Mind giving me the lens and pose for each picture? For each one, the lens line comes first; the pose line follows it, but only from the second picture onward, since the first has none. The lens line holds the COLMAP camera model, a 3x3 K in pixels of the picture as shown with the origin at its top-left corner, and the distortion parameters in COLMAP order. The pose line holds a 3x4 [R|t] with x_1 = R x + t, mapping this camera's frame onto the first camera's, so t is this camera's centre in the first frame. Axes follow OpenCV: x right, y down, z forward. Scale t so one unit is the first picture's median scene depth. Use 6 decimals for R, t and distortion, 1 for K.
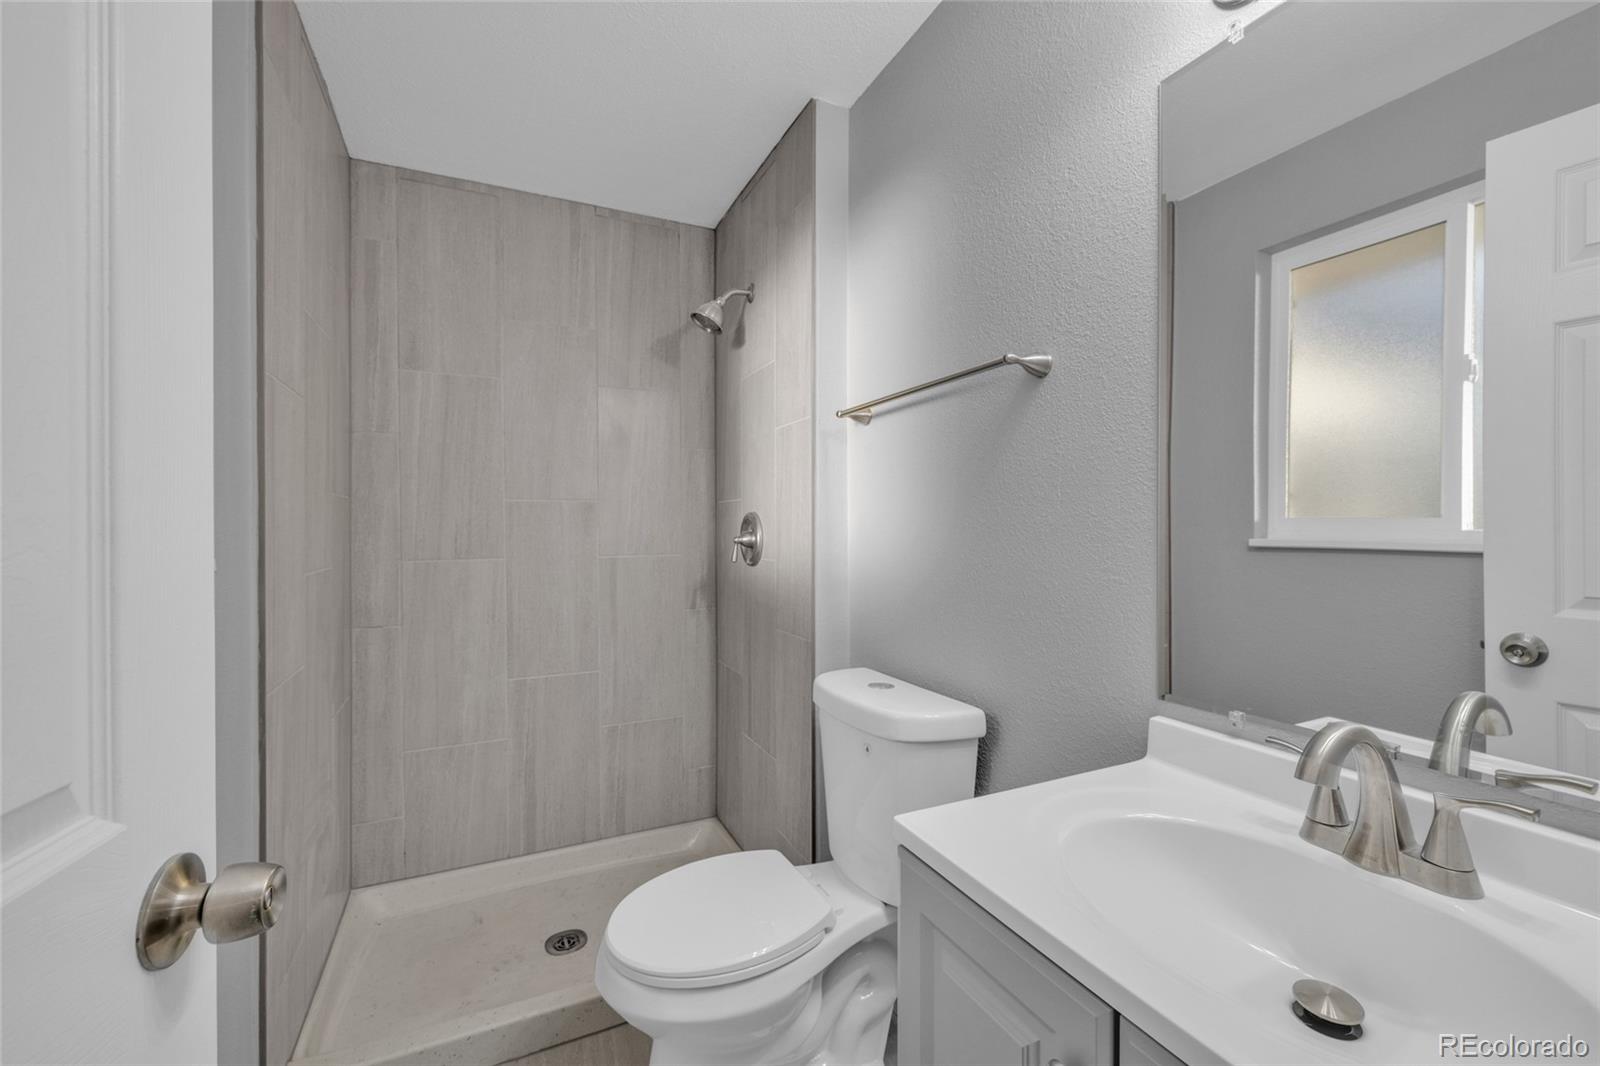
lens RADIAL K [[671.6, 0, 804.0], [0, 671.6, 529.5], [0, 0, 1]] dist [-0.001551, 0.000158]
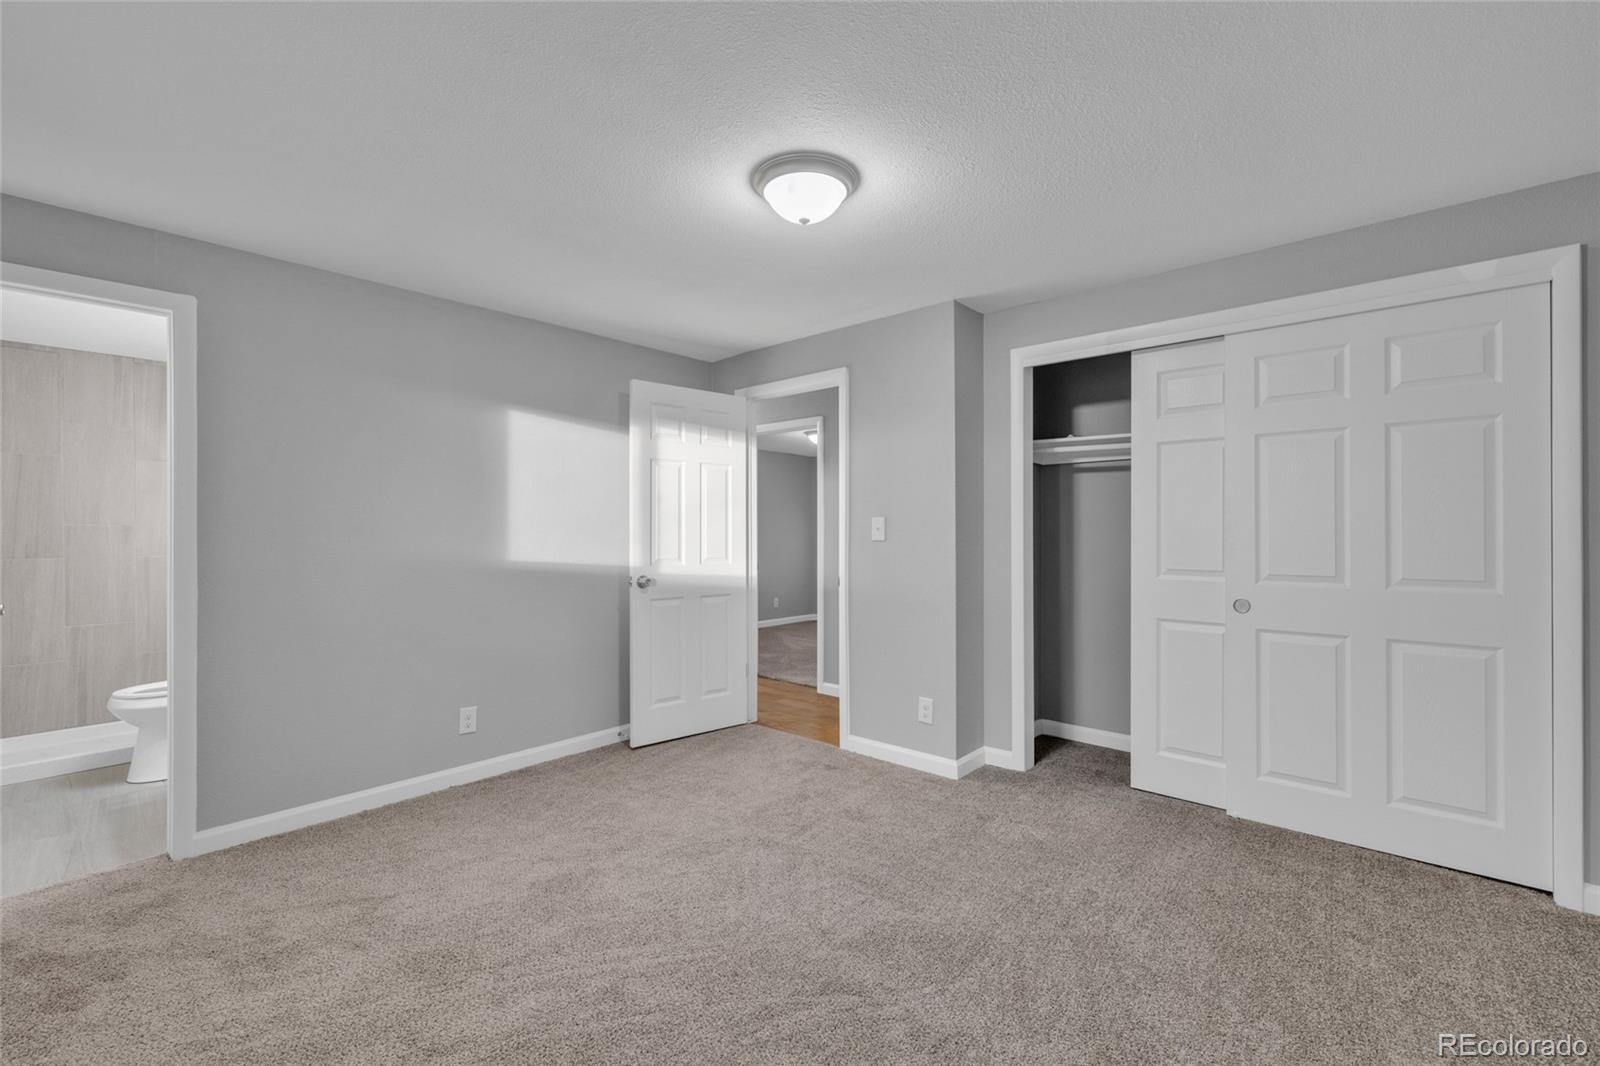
lens RADIAL K [[671.6, 0, 804.0], [0, 671.6, 529.5], [0, 0, 1]] dist [-0.001551, 0.000158]
pose [[0.913214, -0.000983, 0.407478, 0.602444], [0.004512, 0.999960, -0.007700, -0.009910], [-0.407454, 0.008870, 0.913182, -1.377342]]
